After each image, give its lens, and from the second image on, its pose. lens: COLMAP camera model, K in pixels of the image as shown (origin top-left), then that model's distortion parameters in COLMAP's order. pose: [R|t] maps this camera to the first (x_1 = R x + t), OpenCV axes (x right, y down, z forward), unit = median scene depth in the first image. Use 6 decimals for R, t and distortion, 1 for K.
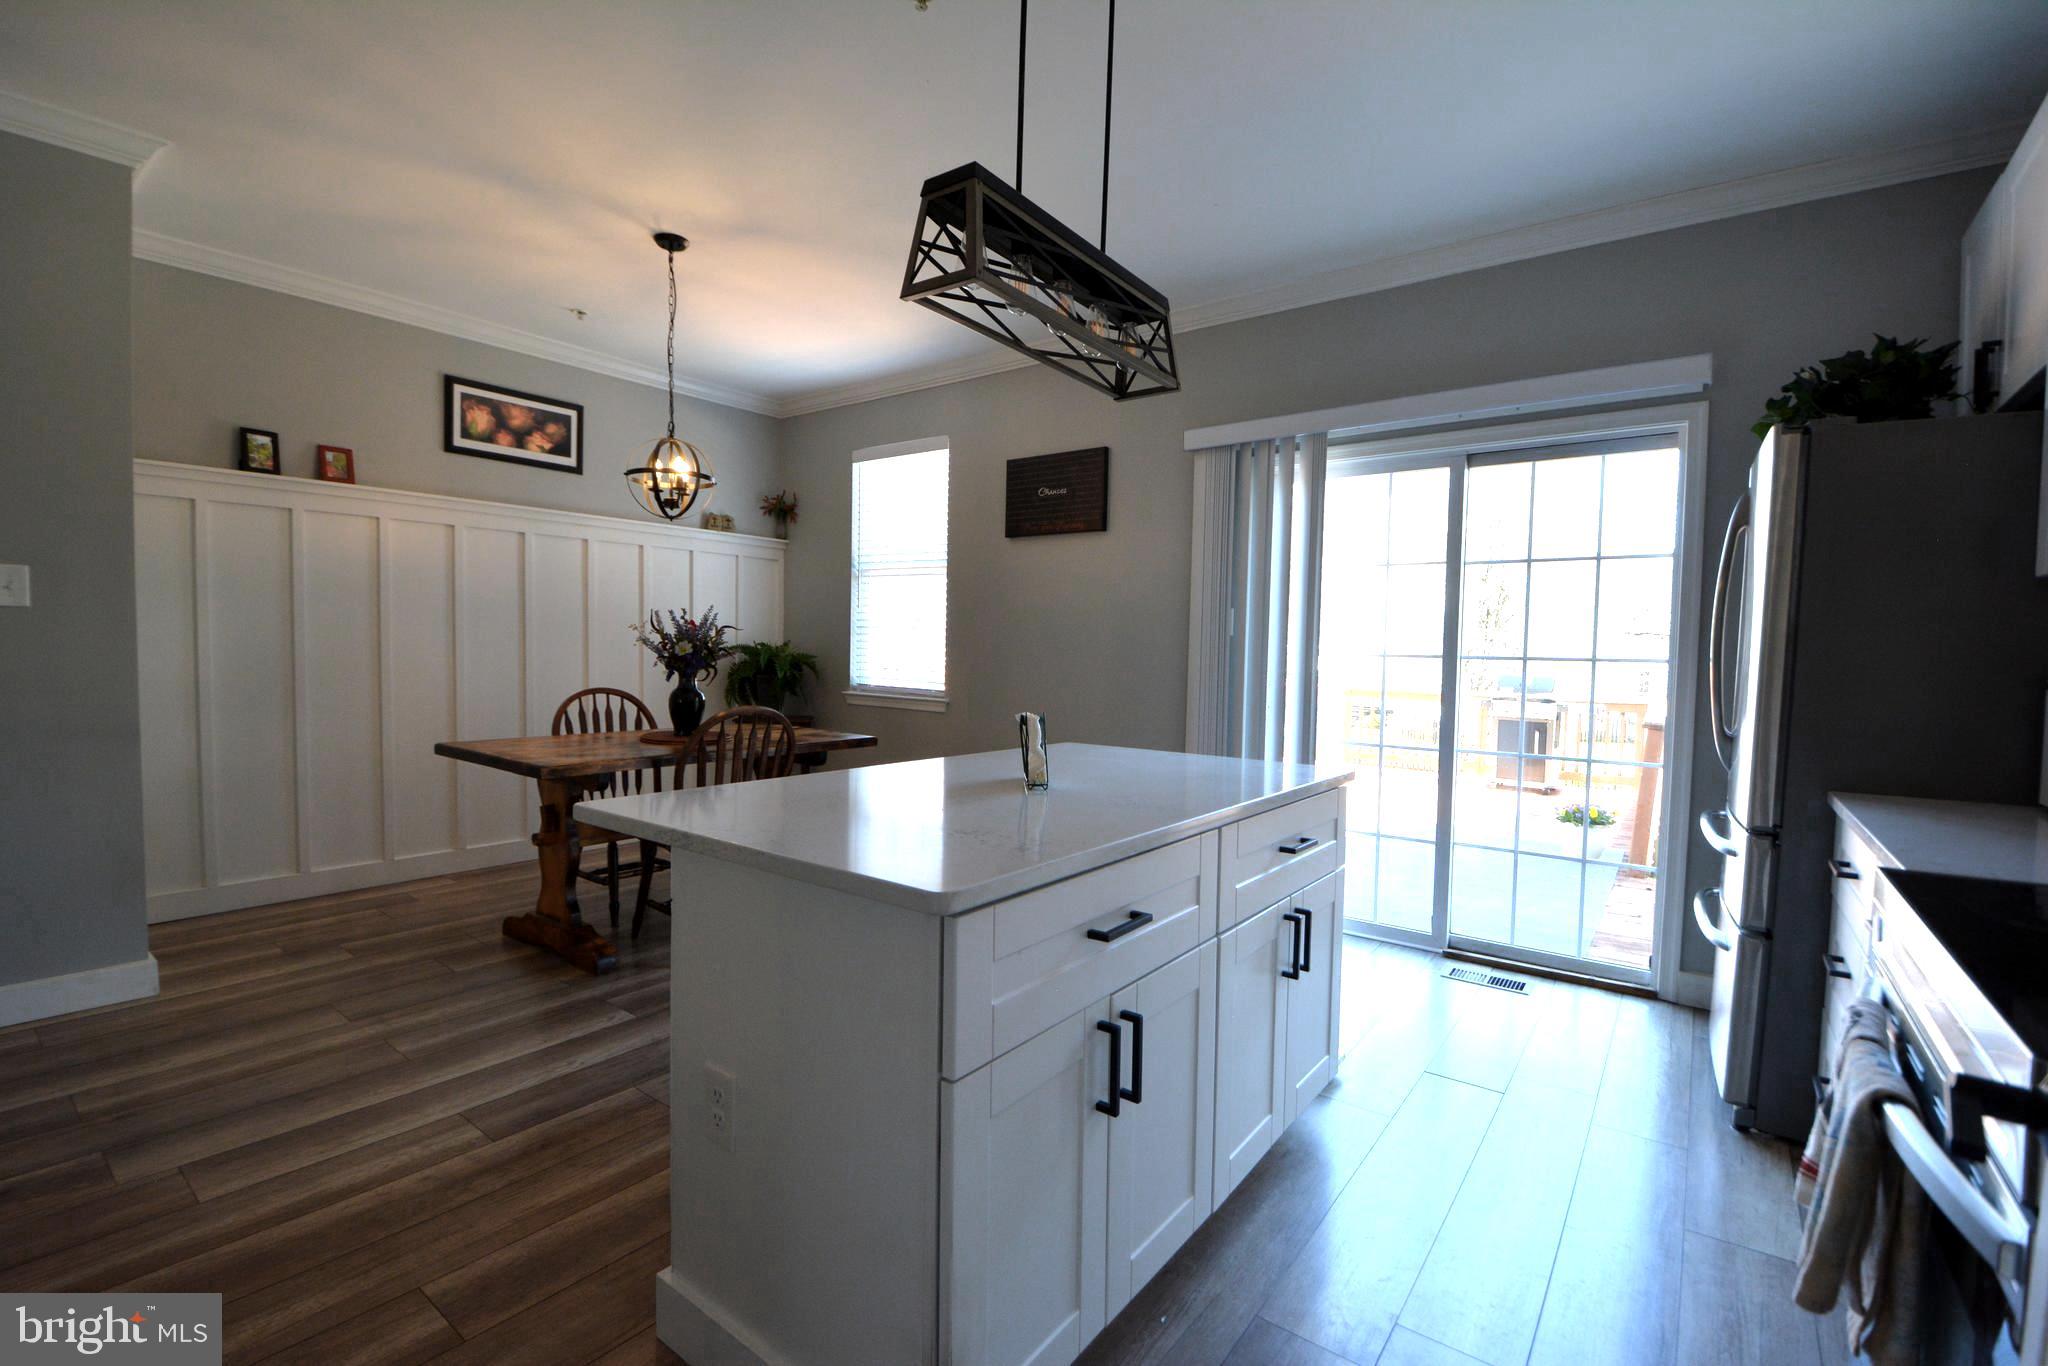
lens RADIAL K [[892.9, 0, 1013.0], [0, 892.9, 686.9], [0, 0, 1]] dist [0.015364, -0.024560]
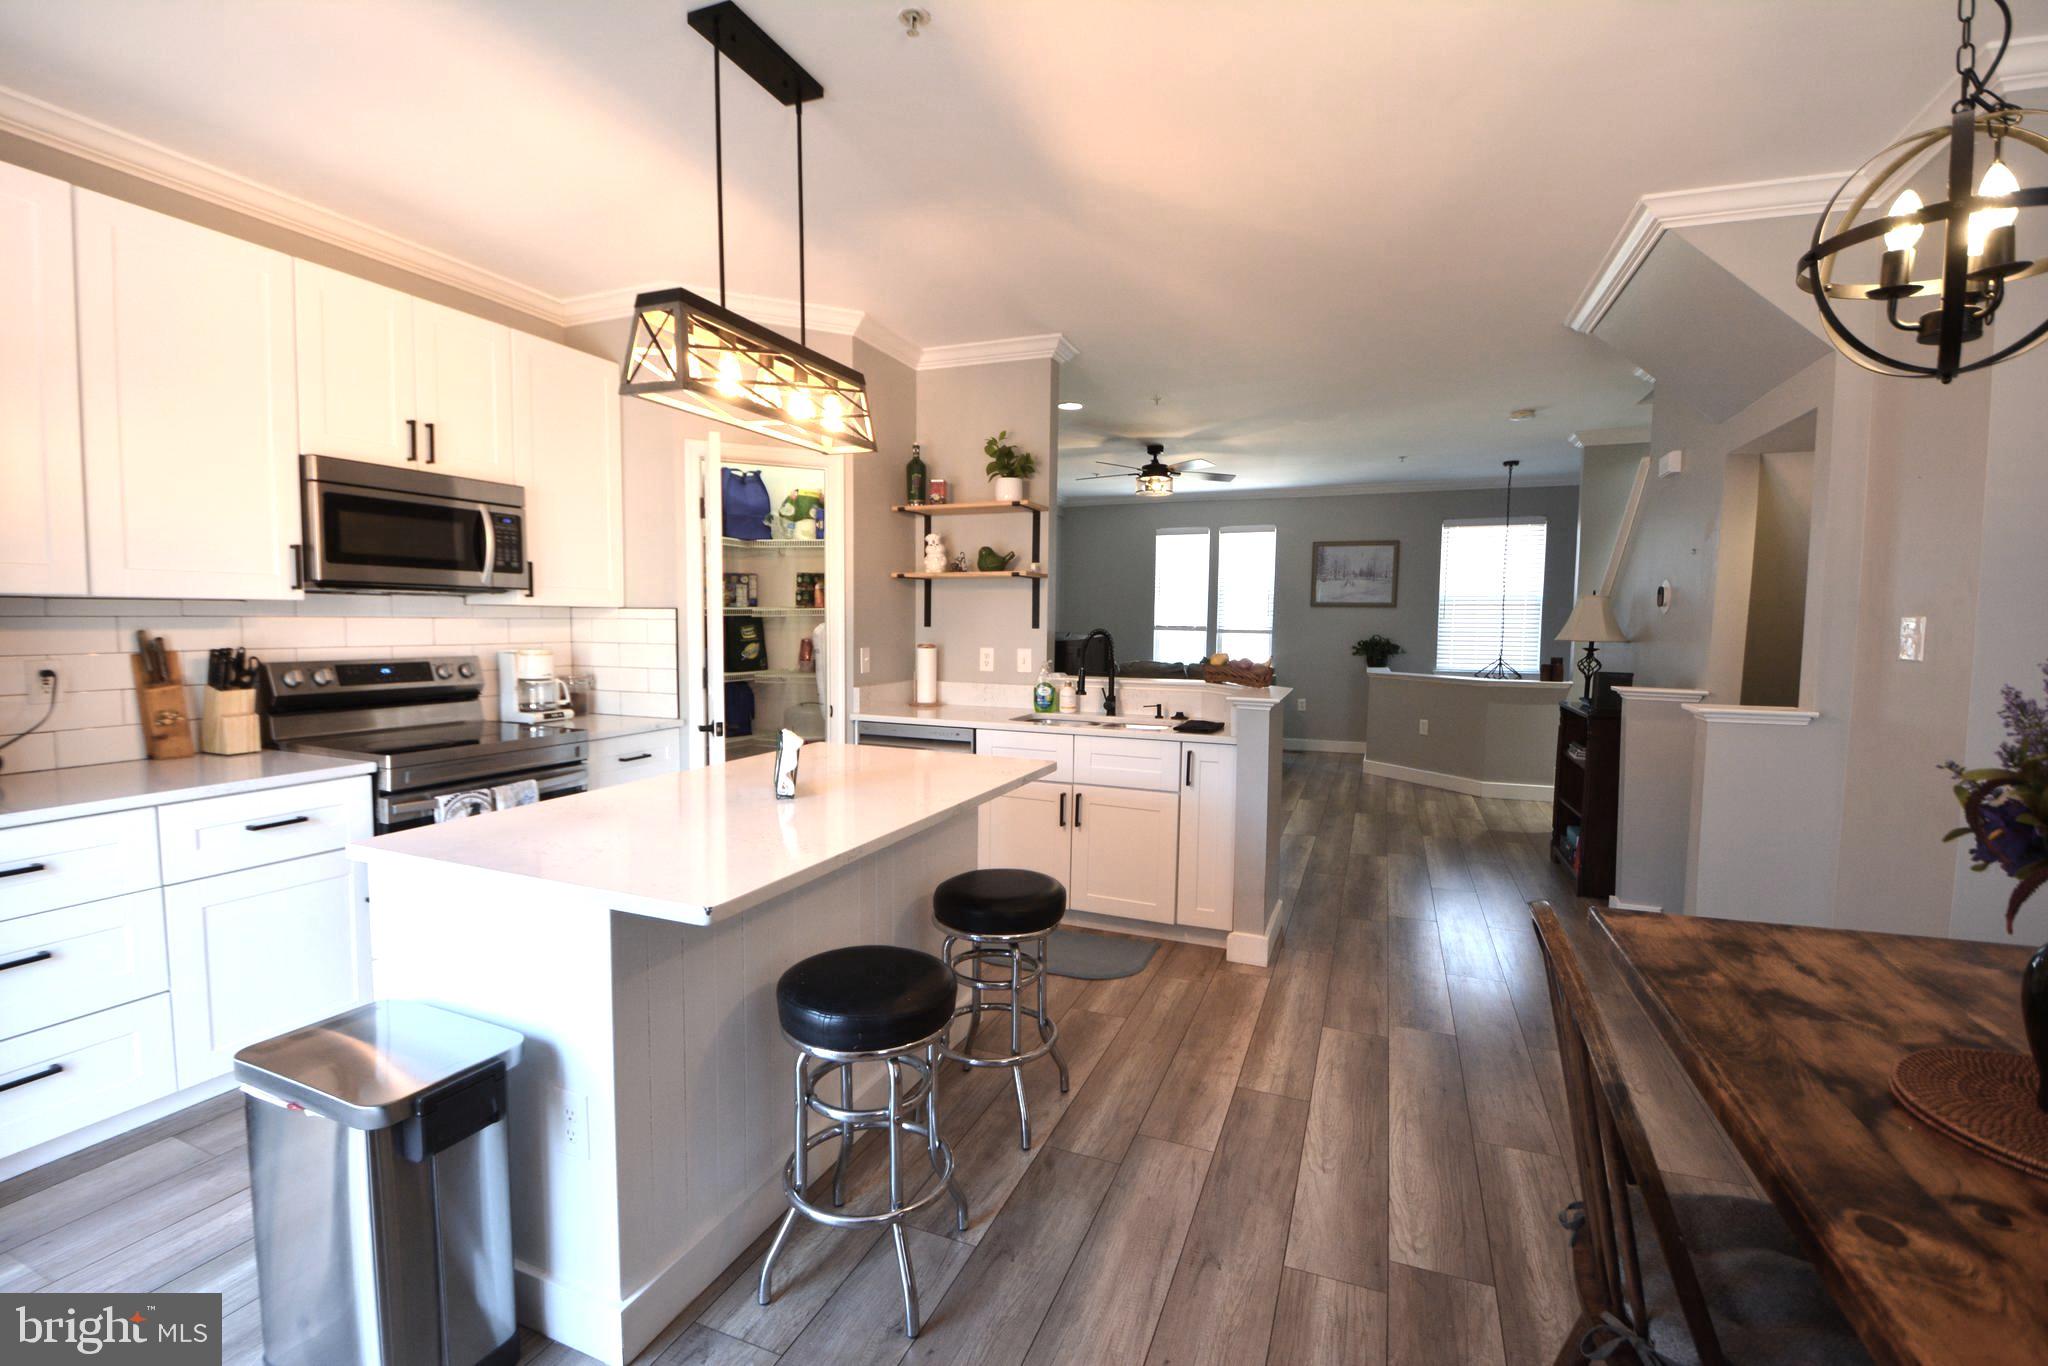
lens RADIAL K [[892.9, 0, 1013.0], [0, 892.9, 686.9], [0, 0, 1]] dist [0.015364, -0.024560]
pose [[-0.964607, -0.010390, -0.263486, 0.026450], [-0.042353, 0.992355, 0.115920, -0.099628], [0.260267, 0.122976, -0.957673, 1.231062]]
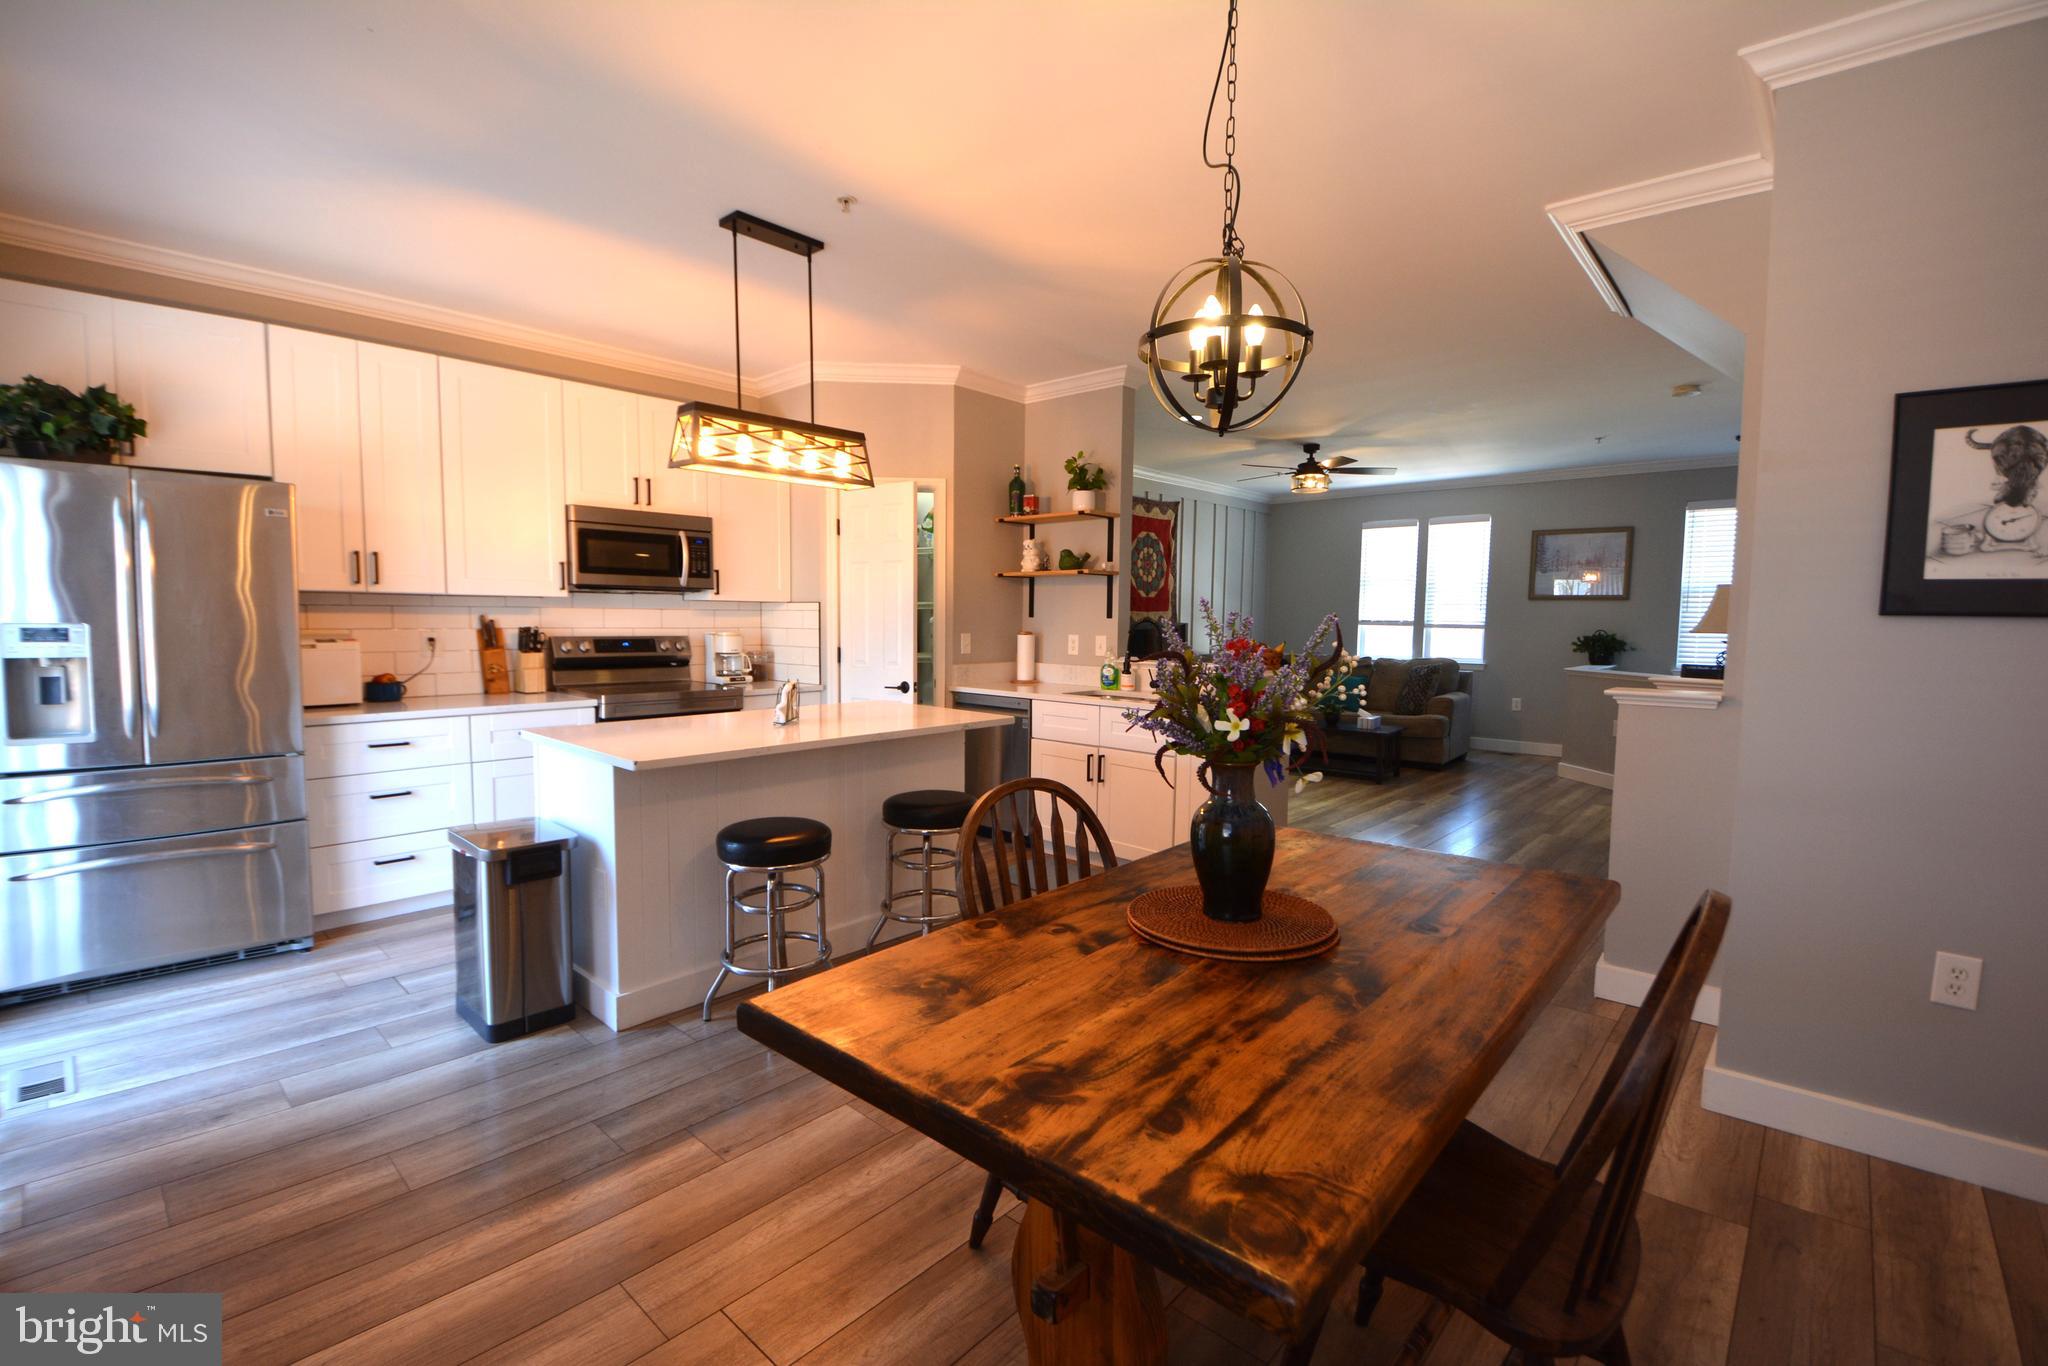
lens RADIAL K [[892.9, 0, 1013.0], [0, 892.9, 686.9], [0, 0, 1]] dist [0.015364, -0.024560]
pose [[-0.995801, -0.036238, 0.084071, -0.314699], [-0.025199, 0.991347, 0.128826, -0.110317], [-0.088012, 0.126167, -0.988097, 1.509181]]
